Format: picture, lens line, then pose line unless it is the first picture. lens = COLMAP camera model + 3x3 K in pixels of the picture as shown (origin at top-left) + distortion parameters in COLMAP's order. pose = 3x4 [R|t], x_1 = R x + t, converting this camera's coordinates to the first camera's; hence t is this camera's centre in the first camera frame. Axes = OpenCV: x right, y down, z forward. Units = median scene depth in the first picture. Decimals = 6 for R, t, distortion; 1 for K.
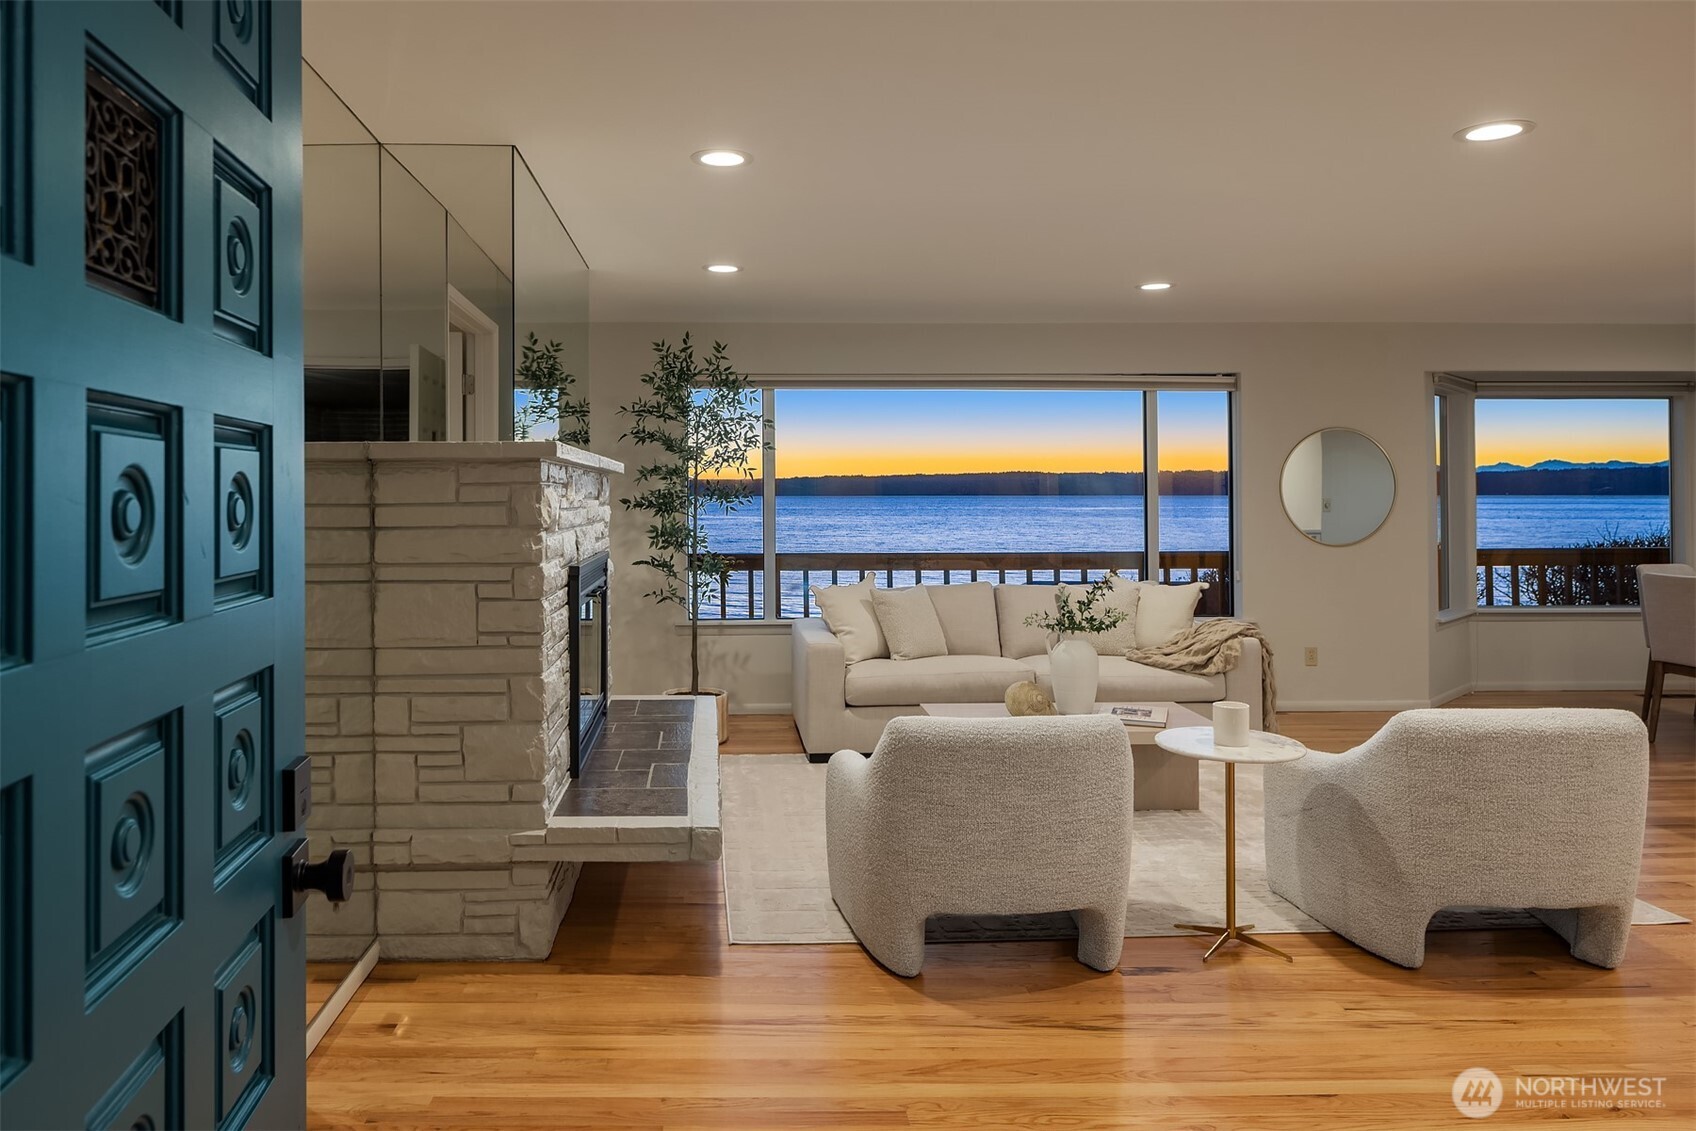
lens RADIAL K [[1153.2, 0, 845.6], [0, 1153.2, 565.5], [0, 0, 1]] dist [-0.008734, 0.000018]
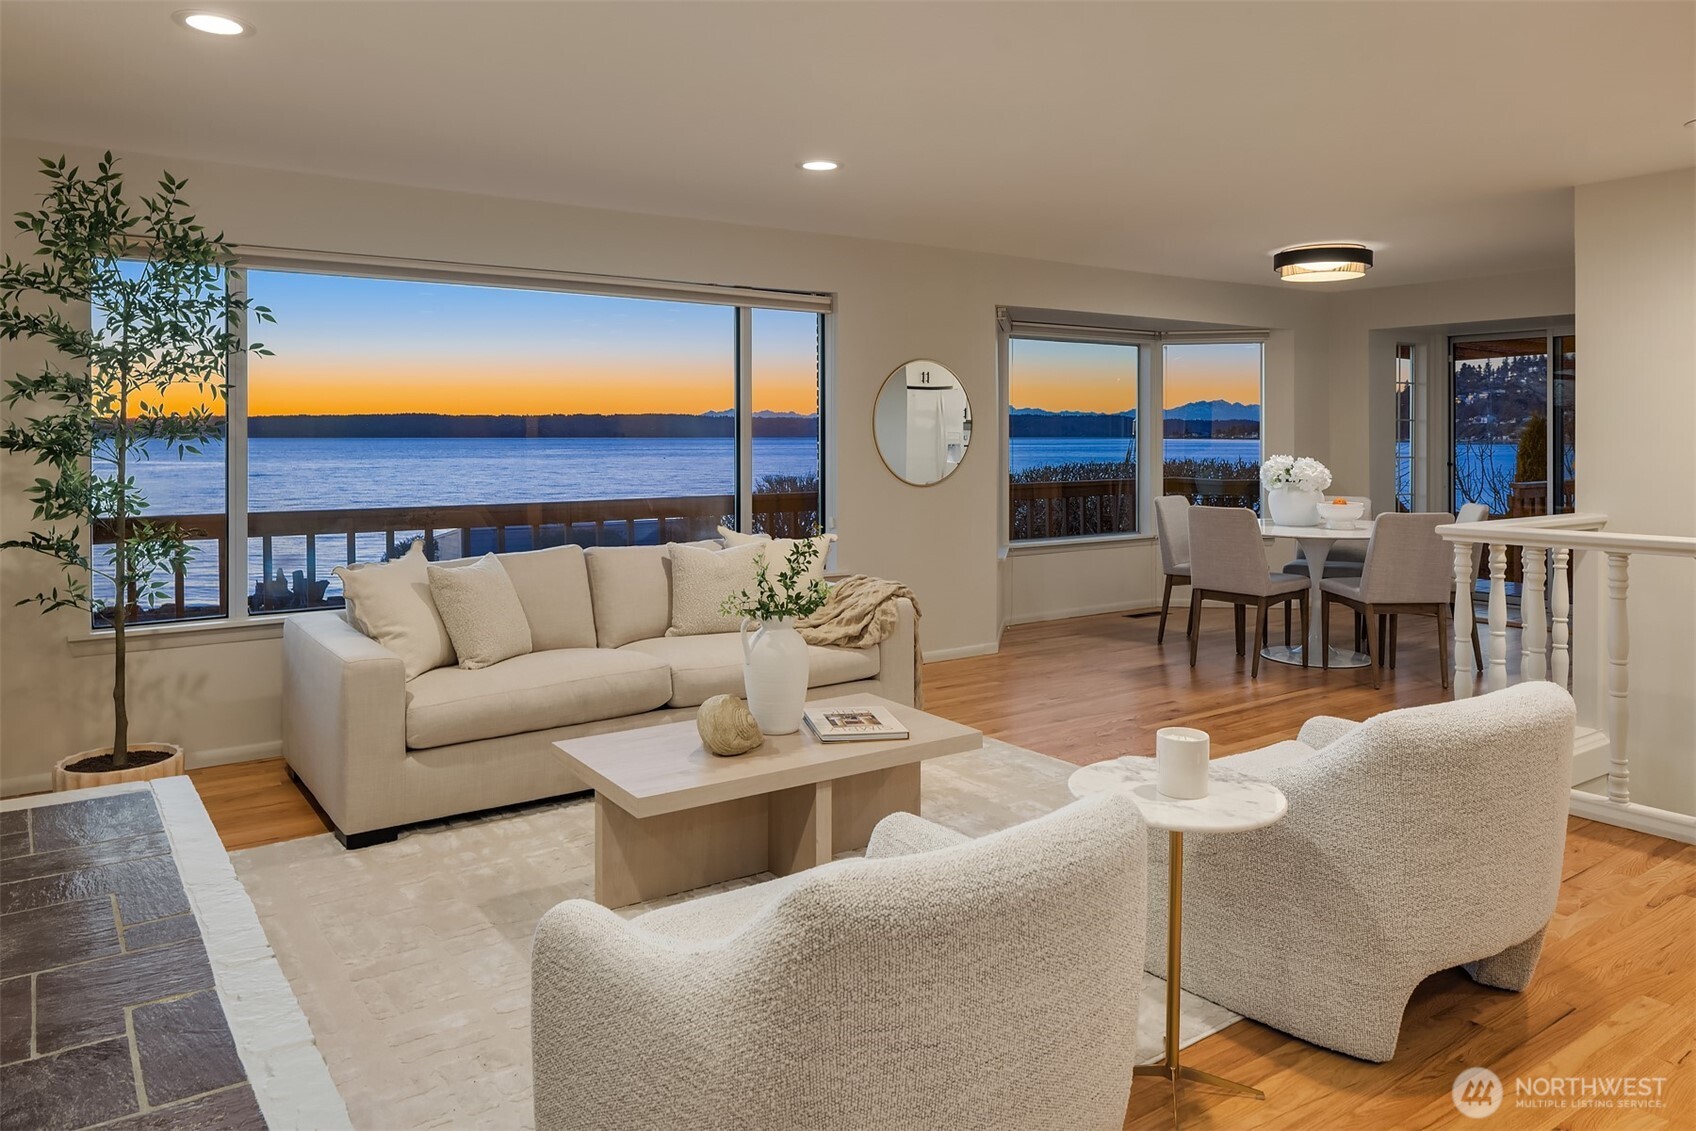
lens RADIAL K [[1153.2, 0, 893.9], [0, 1153.2, 459.0], [0, 0, 1]] dist [-0.008734, 0.000018]
pose [[0.865383, -0.010102, 0.501009, -0.082837], [0.030589, 0.998997, -0.032692, -0.012692], [-0.500176, 0.043617, 0.864824, 0.286364]]
